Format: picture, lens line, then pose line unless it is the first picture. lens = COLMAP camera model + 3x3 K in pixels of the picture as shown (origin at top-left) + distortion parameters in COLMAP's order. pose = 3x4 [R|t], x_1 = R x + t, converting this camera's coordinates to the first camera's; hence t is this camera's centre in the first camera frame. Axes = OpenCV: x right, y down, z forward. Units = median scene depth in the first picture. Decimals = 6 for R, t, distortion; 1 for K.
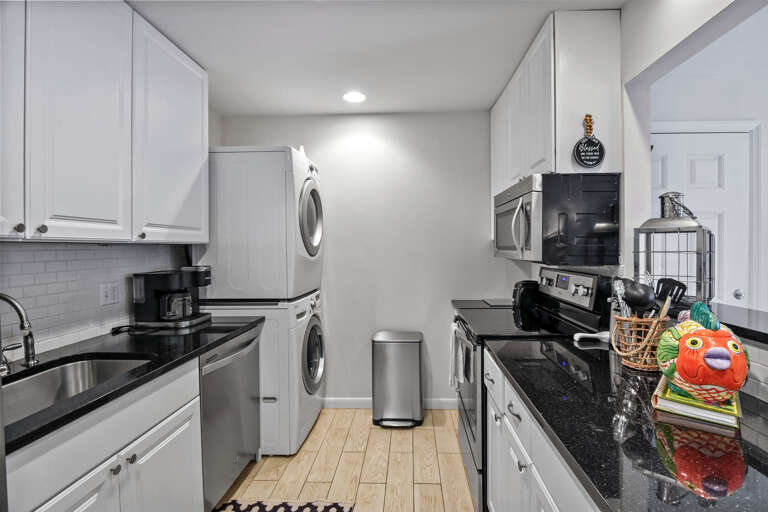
lens RADIAL K [[372.3, 0, 388.6], [0, 372.3, 251.7], [0, 0, 1]] dist [-0.002911, -0.000910]
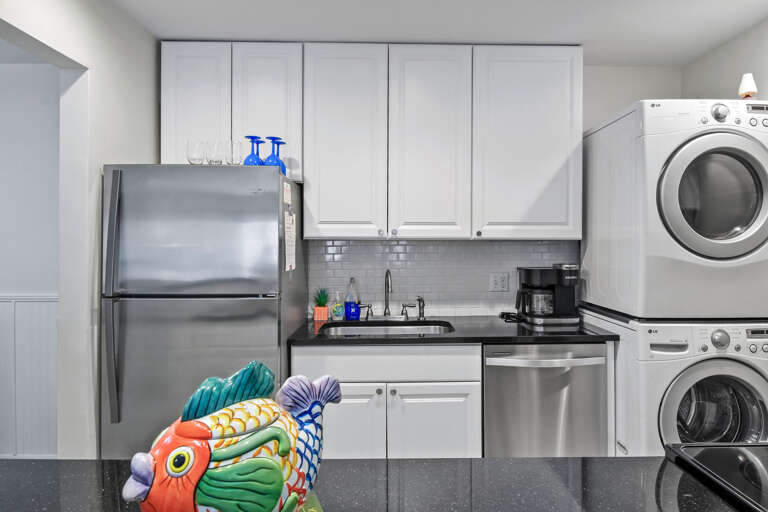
lens RADIAL K [[464.3, 0, 380.5], [0, 464.3, 241.4], [0, 0, 1]] dist [-0.014028, 0.000204]
pose [[0.041359, 0.004377, -0.999135, 0.700314], [-0.010760, 0.999934, 0.003935, -0.018285], [0.999086, 0.010588, 0.041404, 0.560186]]
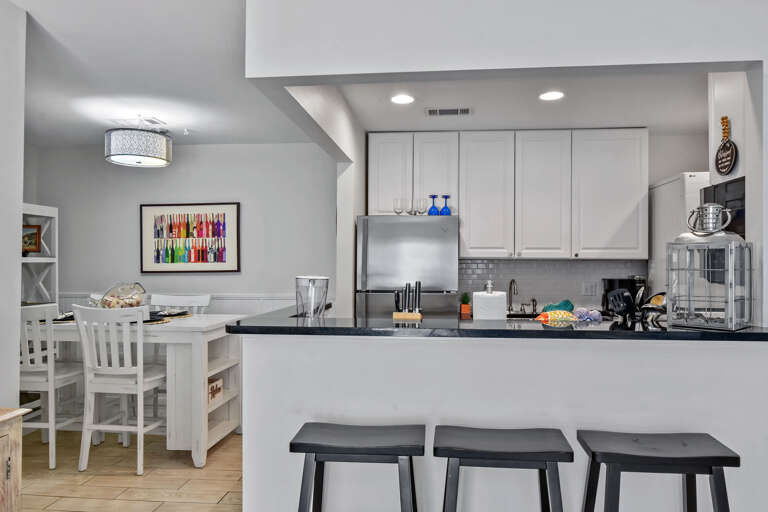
lens RADIAL K [[503.4, 0, 390.0], [0, 503.4, 254.1], [0, 0, 1]] dist [-0.011210, 0.001100]
pose [[-0.055286, -0.011059, -0.998409, 1.564968], [-0.010887, 0.999886, -0.010472, -0.011221], [0.998411, 0.010291, -0.055400, 0.224779]]
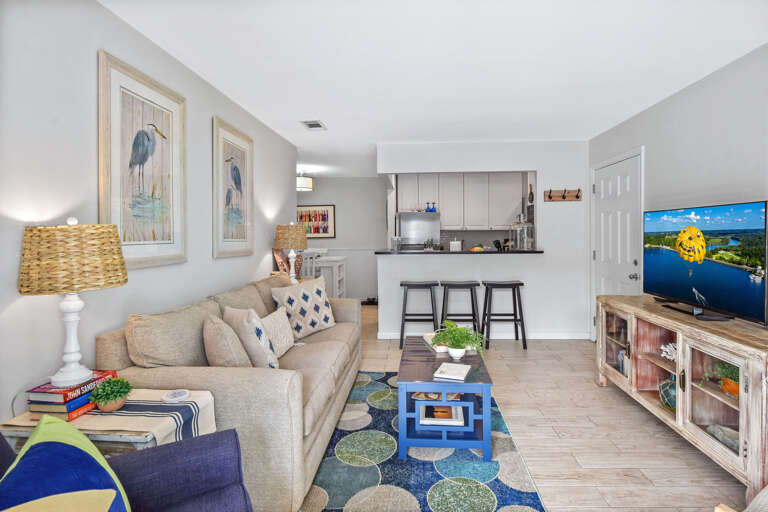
lens RADIAL K [[372.3, 0, 386.3], [0, 372.3, 235.4], [0, 0, 1]] dist [-0.002911, -0.000910]
pose [[-0.020187, 0.009915, -0.999747, 2.948303], [-0.003001, 0.999946, 0.009978, -0.006156], [0.999792, 0.003202, -0.020156, -0.028666]]
